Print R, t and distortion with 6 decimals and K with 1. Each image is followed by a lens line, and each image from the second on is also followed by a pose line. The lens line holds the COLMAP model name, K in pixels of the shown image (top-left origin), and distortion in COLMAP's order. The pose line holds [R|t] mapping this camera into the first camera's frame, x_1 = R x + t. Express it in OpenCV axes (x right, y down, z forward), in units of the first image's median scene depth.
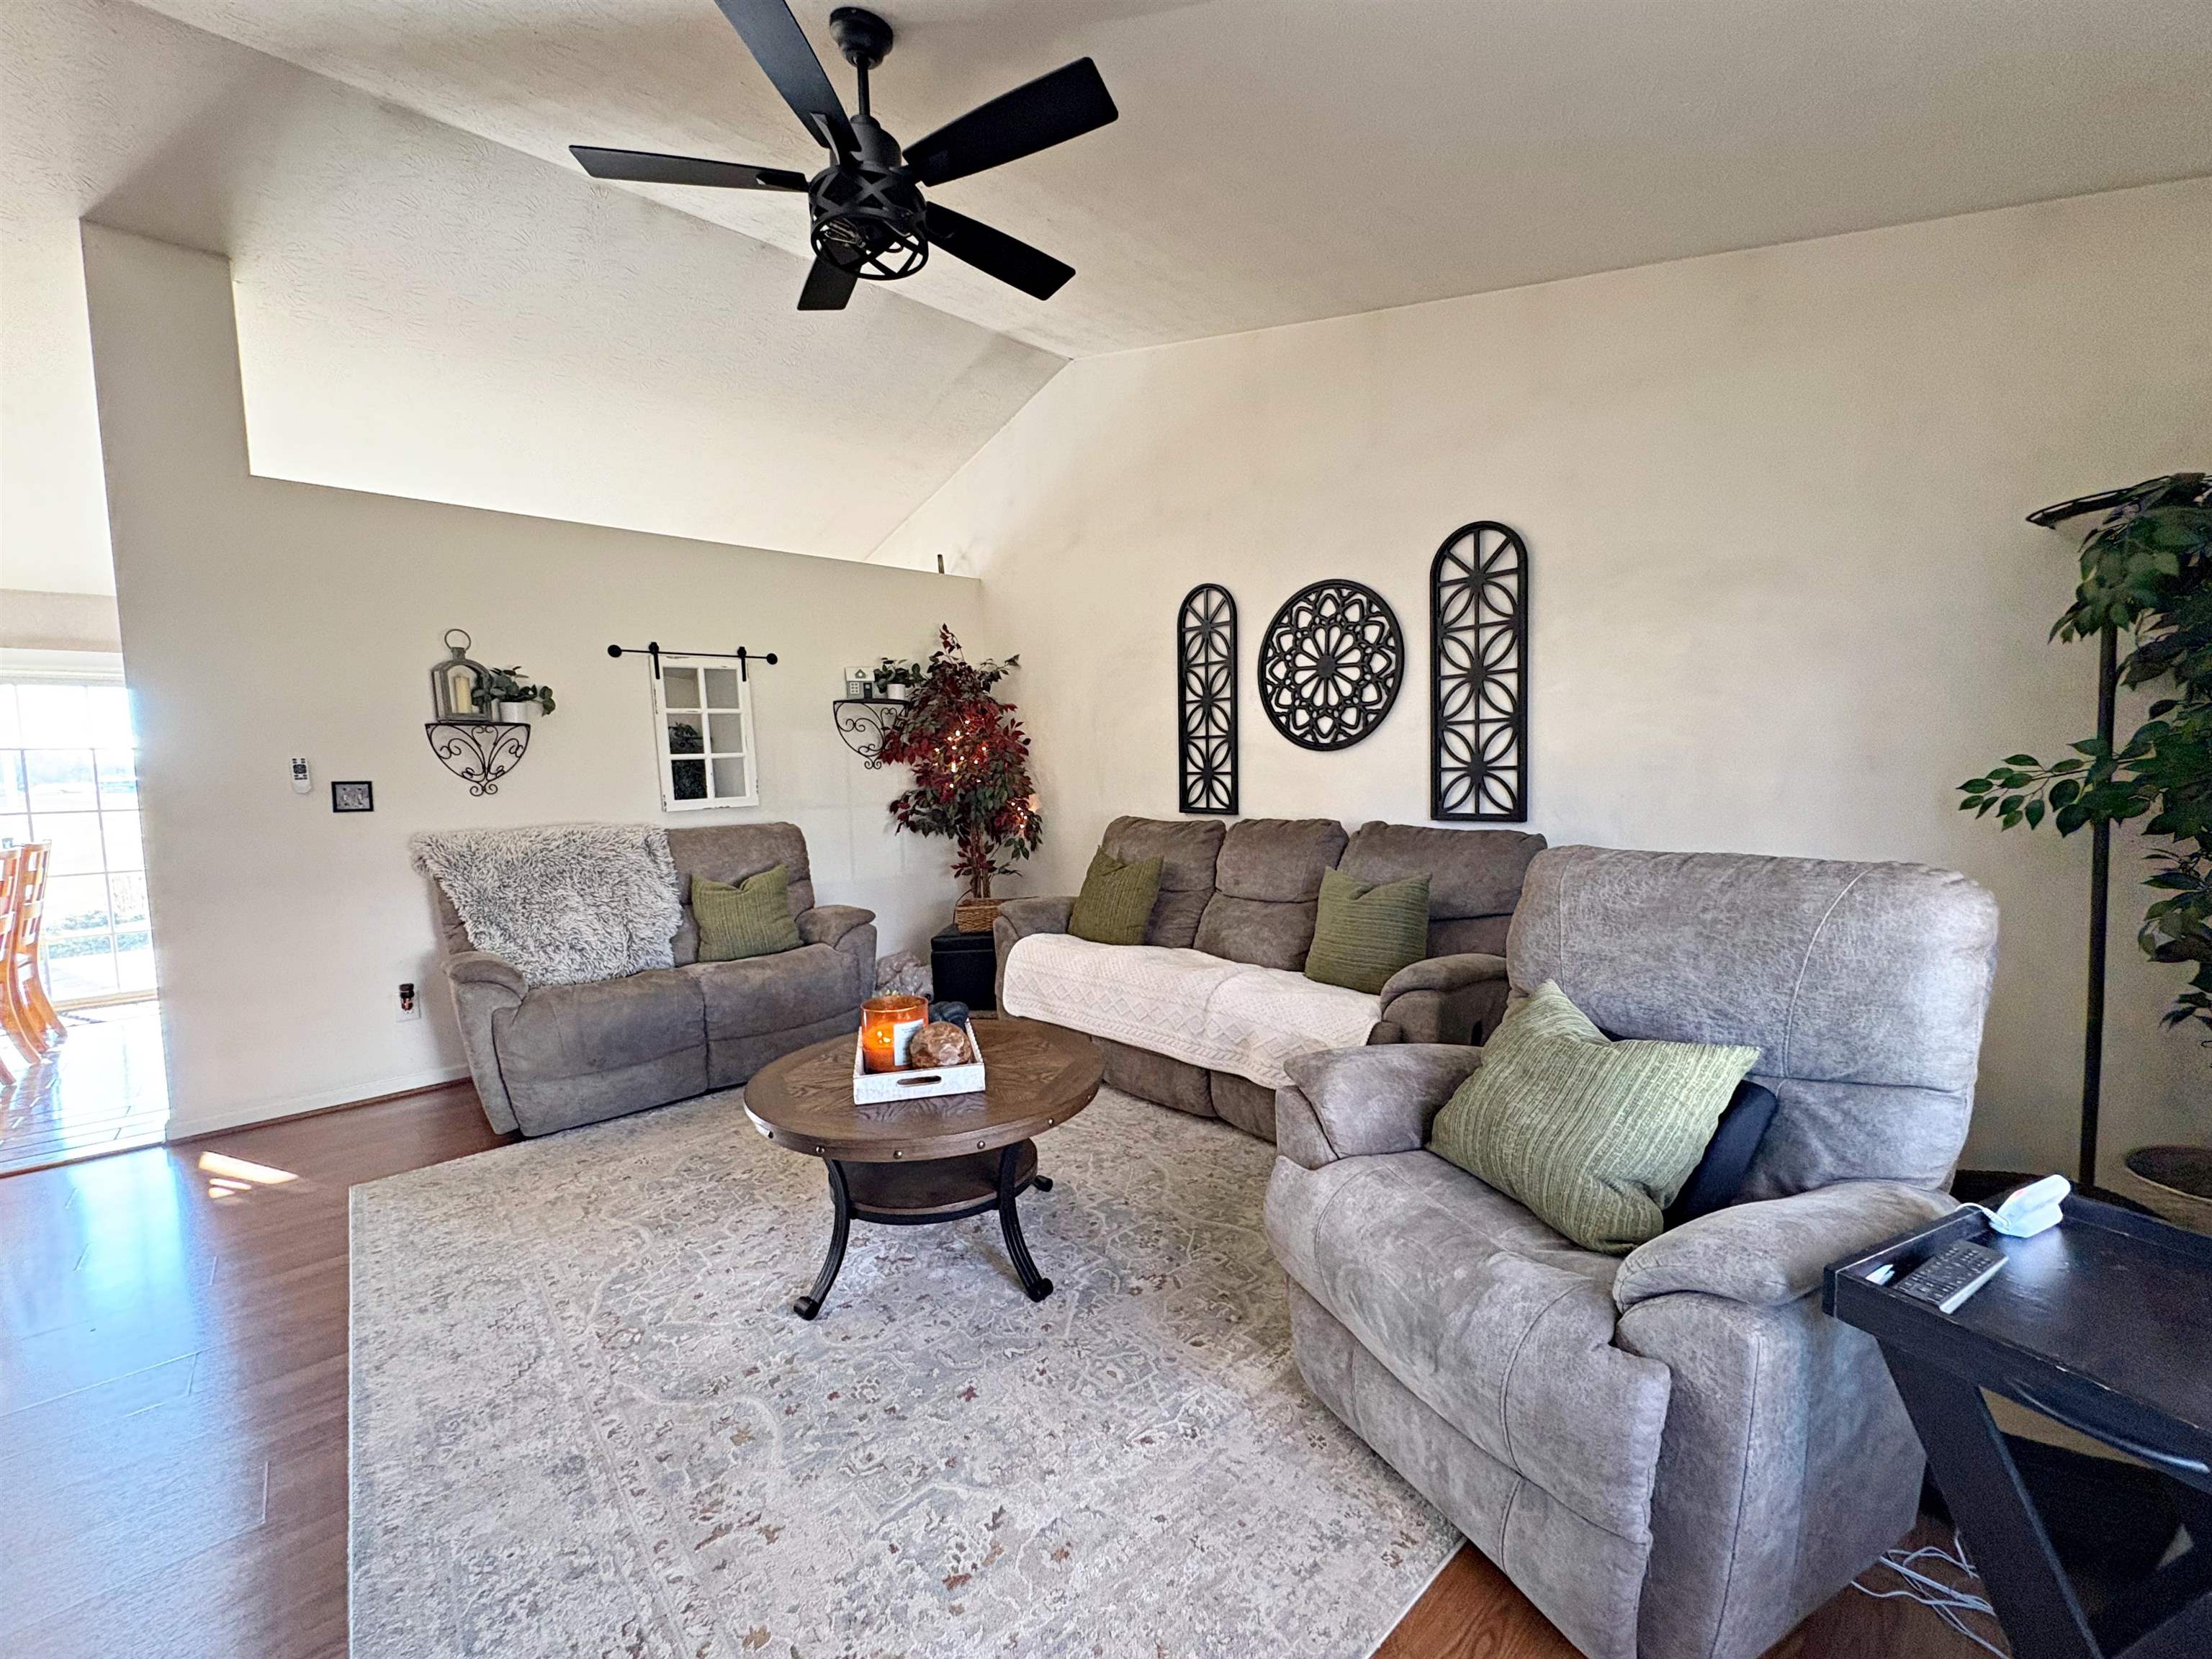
lens RADIAL K [[873.8, 0, 1105.4], [0, 873.8, 823.9], [0, 0, 1]] dist [-0.003686, 0.000266]
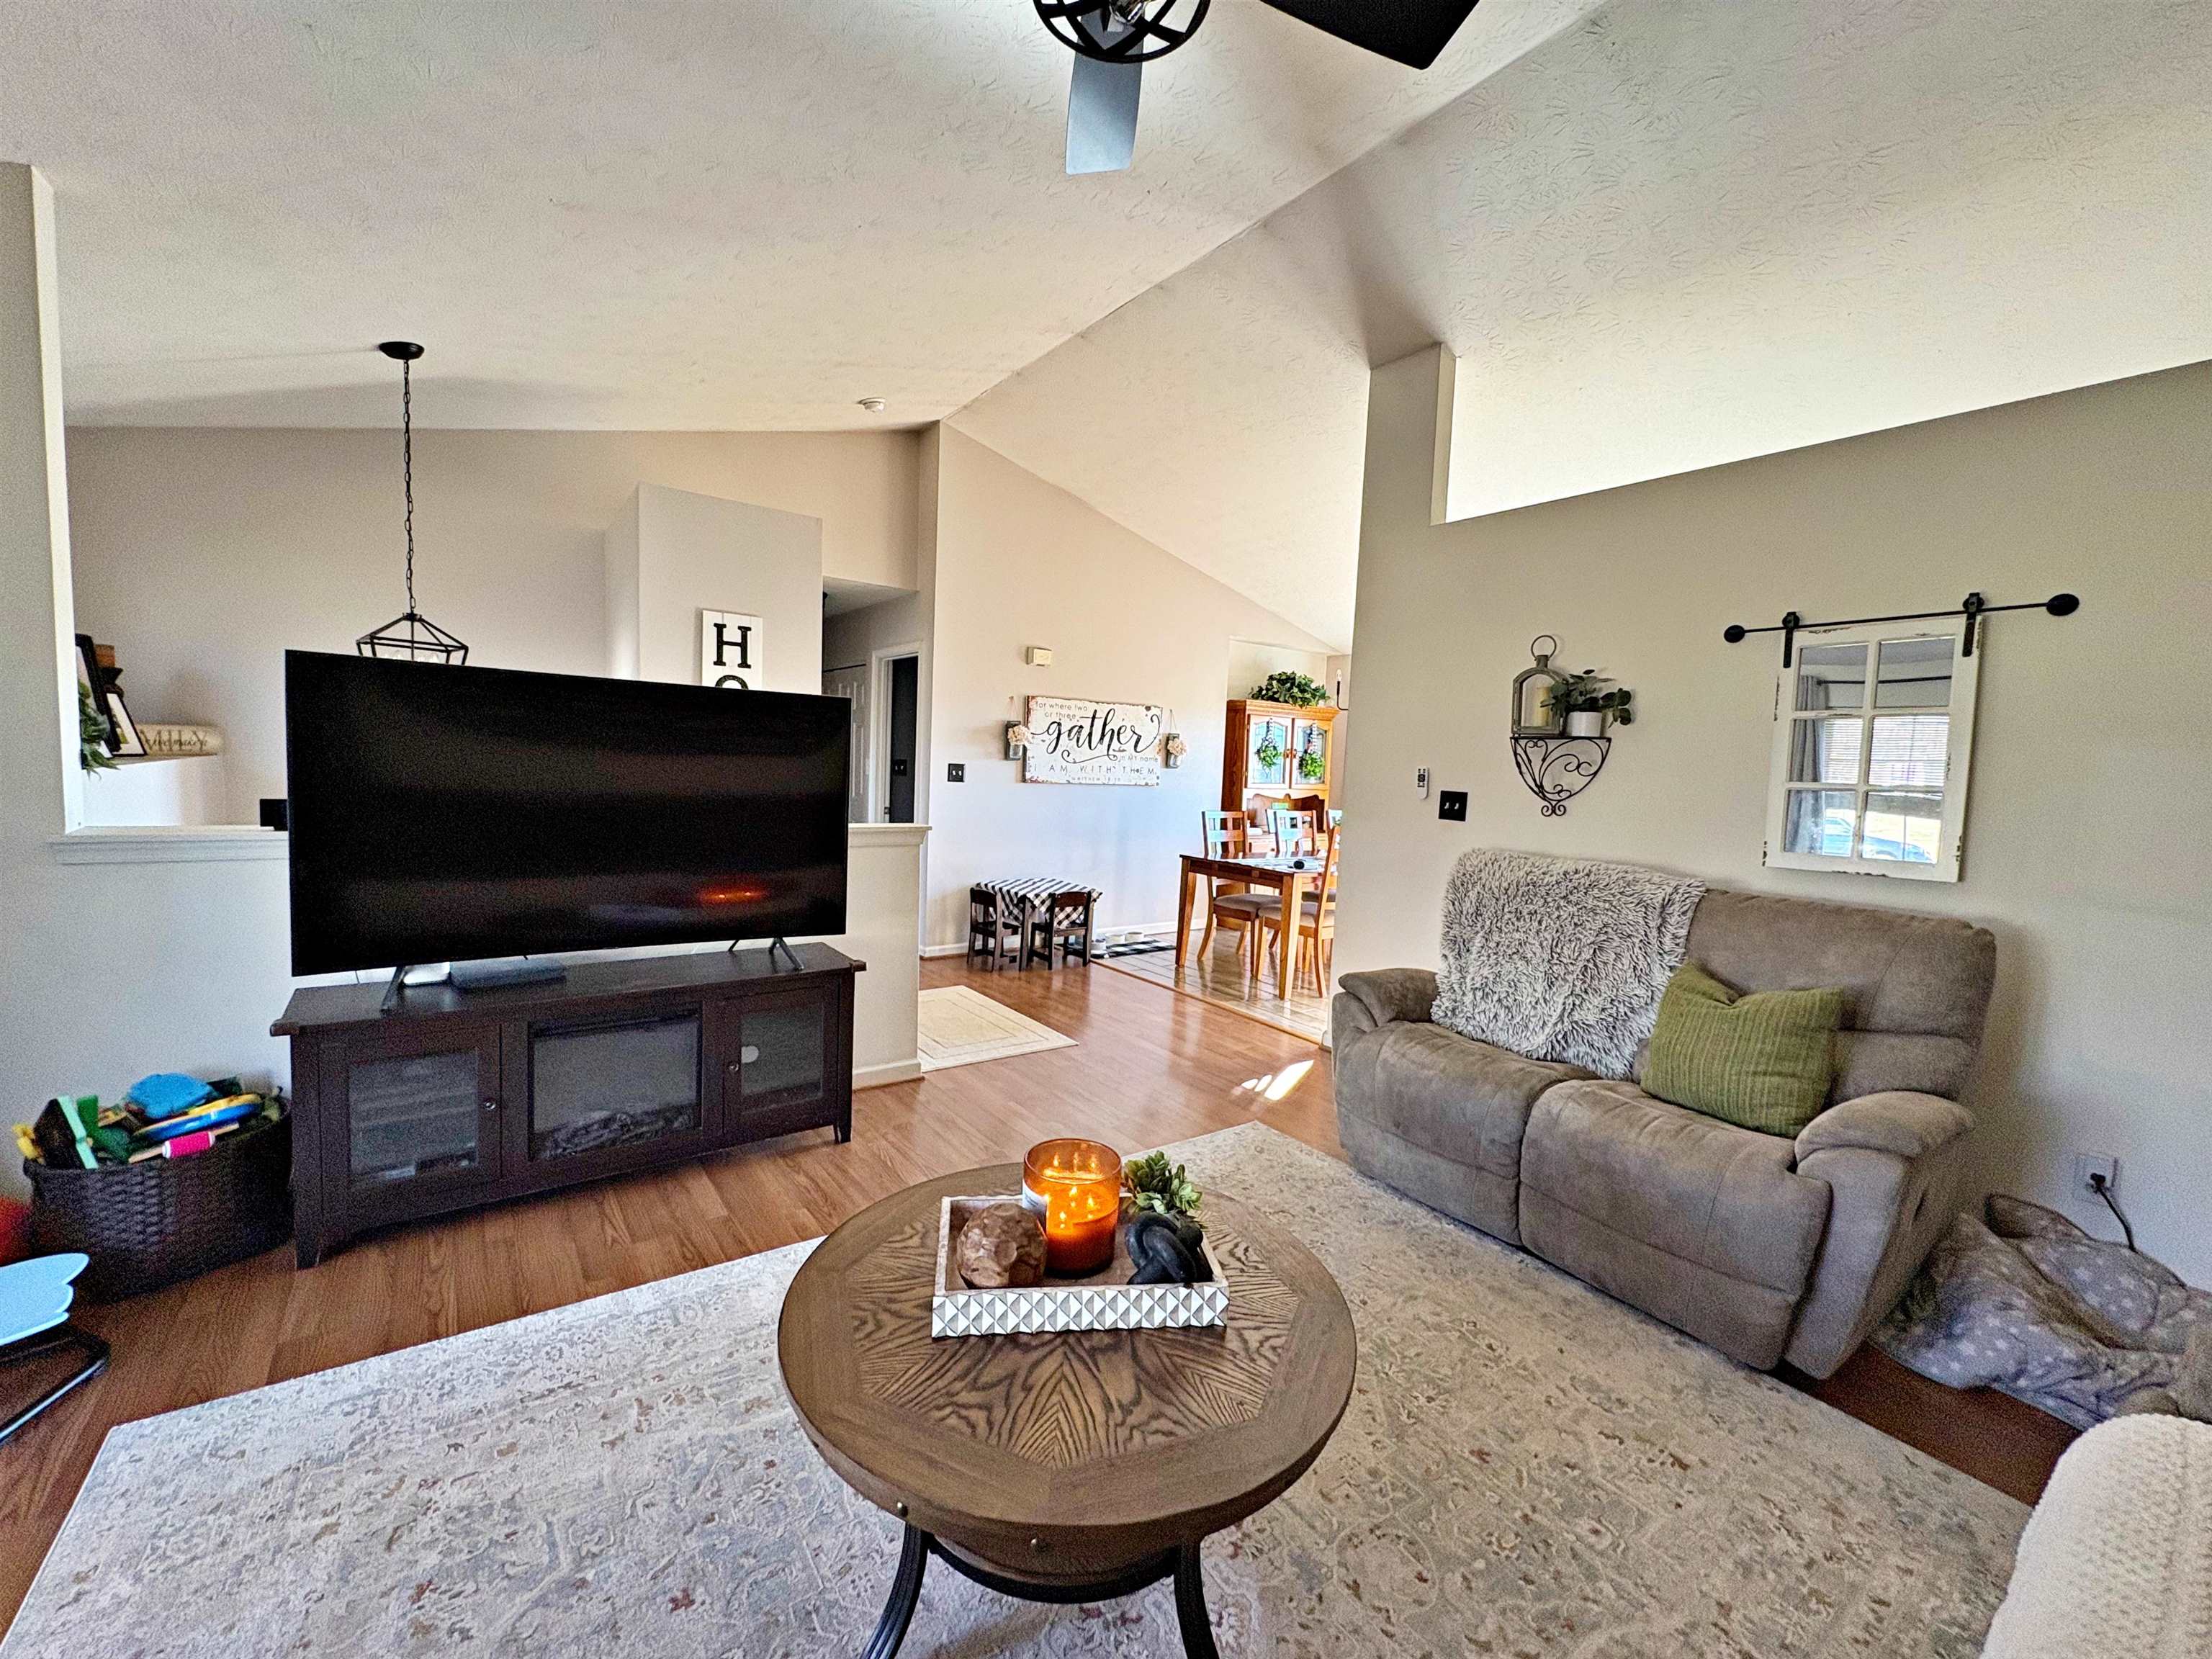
lens RADIAL K [[873.8, 0, 1093.7], [0, 873.8, 829.6], [0, 0, 1]] dist [-0.003686, 0.000266]
pose [[-0.103995, 0.101268, -0.989409, 0.239118], [-0.103393, 0.988312, 0.112024, -0.073657], [0.989189, 0.113948, -0.092309, 0.633880]]
